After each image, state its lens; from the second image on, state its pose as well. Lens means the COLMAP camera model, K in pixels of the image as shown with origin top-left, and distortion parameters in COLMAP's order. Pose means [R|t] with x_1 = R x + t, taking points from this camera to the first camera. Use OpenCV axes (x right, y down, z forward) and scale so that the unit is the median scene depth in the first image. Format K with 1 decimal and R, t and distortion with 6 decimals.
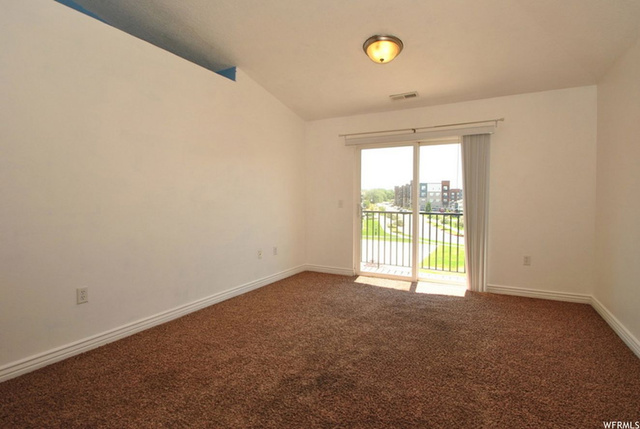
lens RADIAL K [[322.8, 0, 318.9], [0, 322.8, 213.3], [0, 0, 1]] dist [-0.009962, -0.008743]
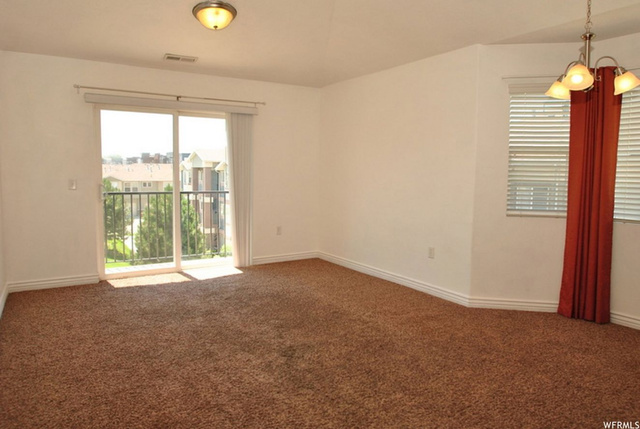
lens RADIAL K [[428.5, 0, 320.7], [0, 428.5, 207.9], [0, 0, 1]] dist [-0.043291, 0.010936]
pose [[0.499994, -0.072571, 0.862983, -0.550941], [0.034045, 0.997360, 0.064146, -0.023120], [-0.865359, -0.002692, 0.501144, 0.102197]]
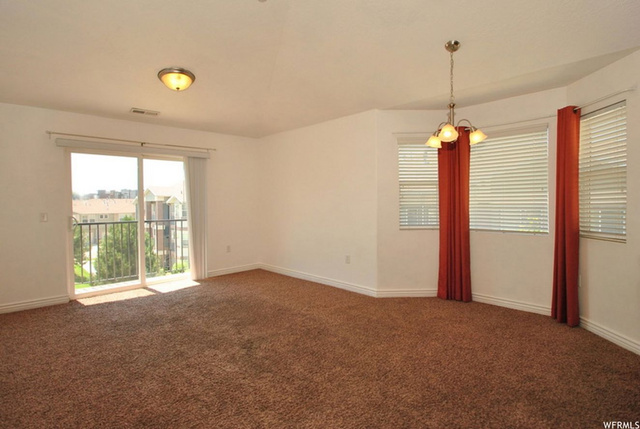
lens RADIAL K [[322.8, 0, 320.5], [0, 322.8, 210.5], [0, 0, 1]] dist [-0.009962, -0.008743]
pose [[0.310658, -0.033385, 0.949935, -0.565238], [0.058632, 0.998153, 0.015905, -0.021986], [-0.948712, 0.050756, 0.312042, 0.134441]]
